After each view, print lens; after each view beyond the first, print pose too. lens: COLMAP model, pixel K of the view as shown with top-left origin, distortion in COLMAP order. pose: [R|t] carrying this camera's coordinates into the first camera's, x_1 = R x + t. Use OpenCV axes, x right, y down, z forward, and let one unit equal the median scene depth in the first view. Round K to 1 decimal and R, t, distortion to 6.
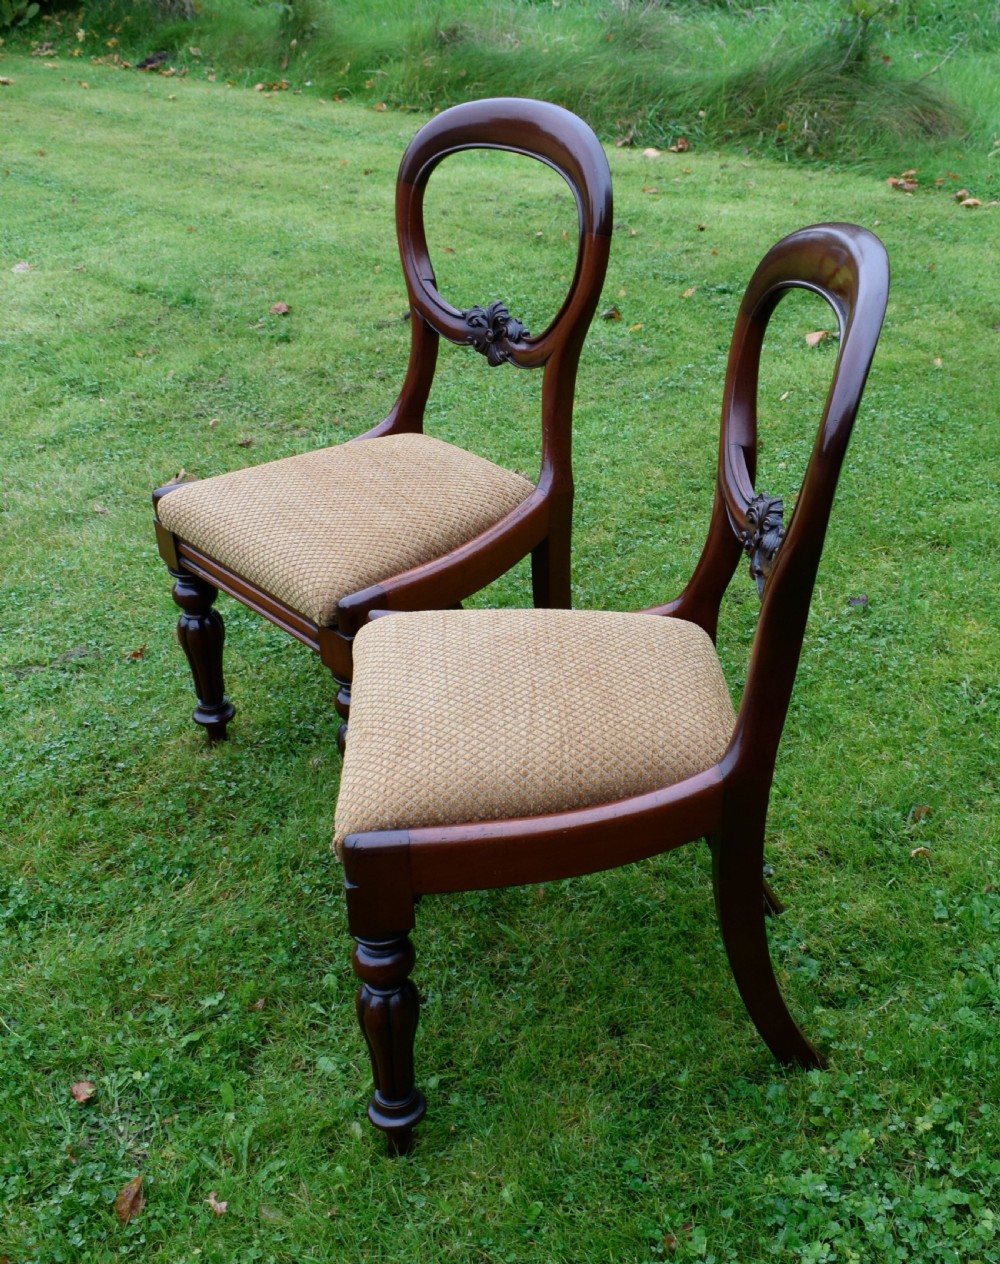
lens RADIAL K [[1614.5, 0, 562.6], [0, 1614.5, 586.4], [0, 0, 1]] dist [-0.026581, 0.010684]
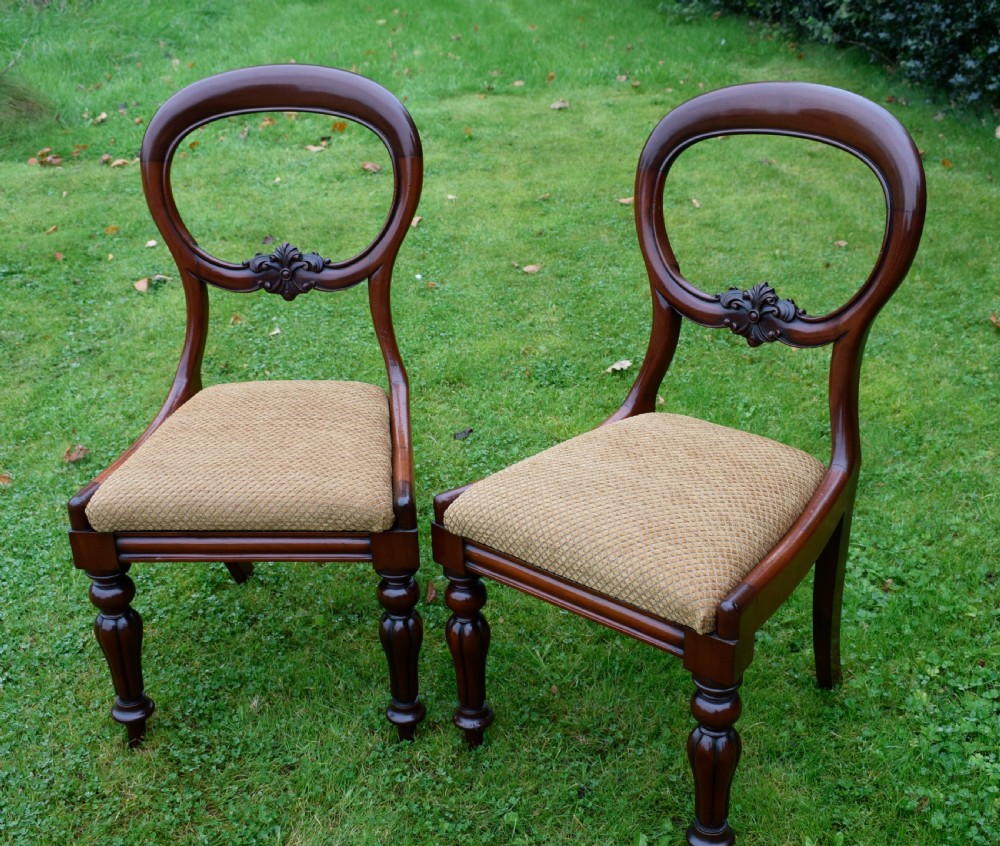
lens RADIAL K [[1437.3, 0, 501.6], [0, 1437.3, 419.5], [0, 0, 1]] dist [-0.021423, -0.012085]
pose [[0.699915, -0.295708, 0.650135, -0.619077], [0.341993, 0.937885, 0.058410, -0.067136], [-0.627024, 0.181460, 0.757570, 0.164654]]
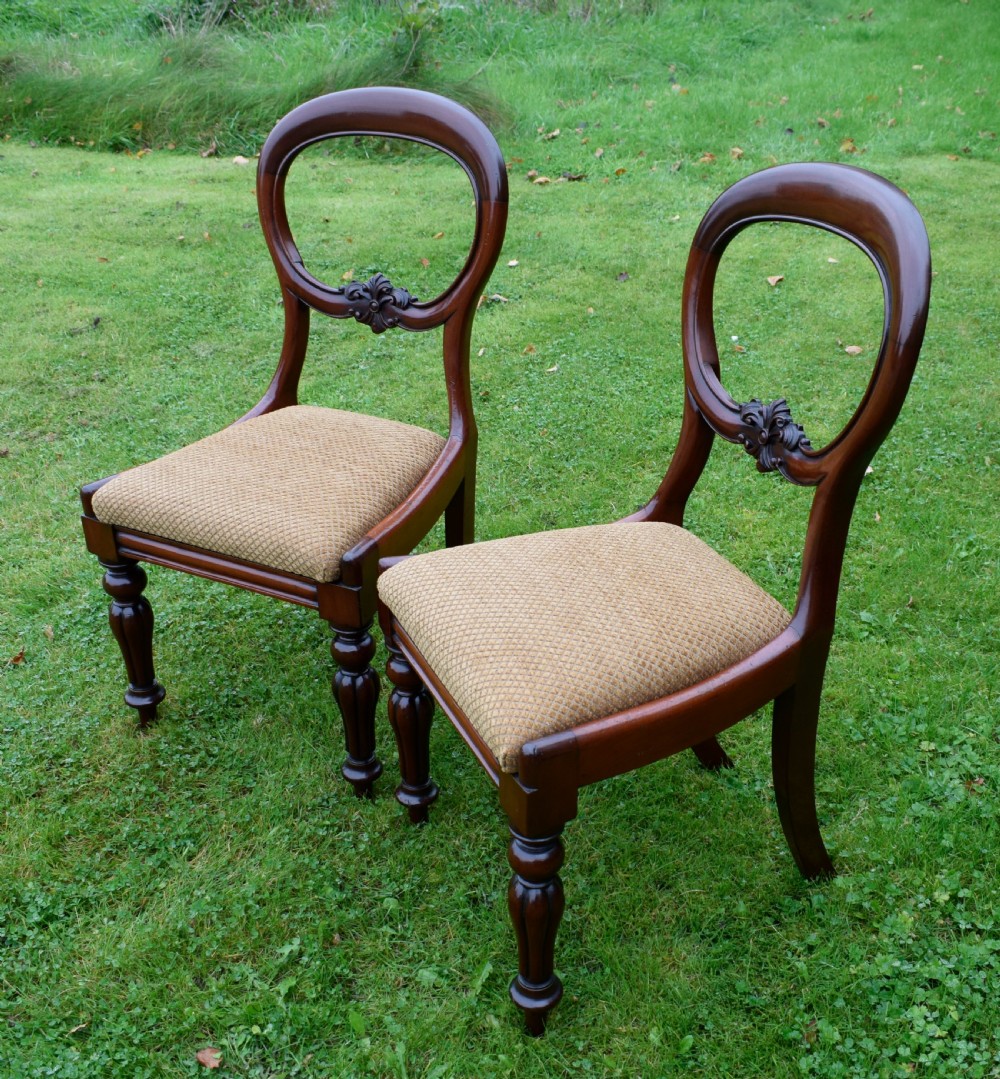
lens RADIAL K [[1418.9, 0, 515.2], [0, 1418.9, 557.0], [0, 0, 1]] dist [-0.023973, 0.005663]
pose [[0.938909, -0.152906, 0.308334, -0.277797], [0.150976, 0.988074, 0.030258, -0.001315], [-0.309283, 0.018141, 0.950797, 0.056269]]
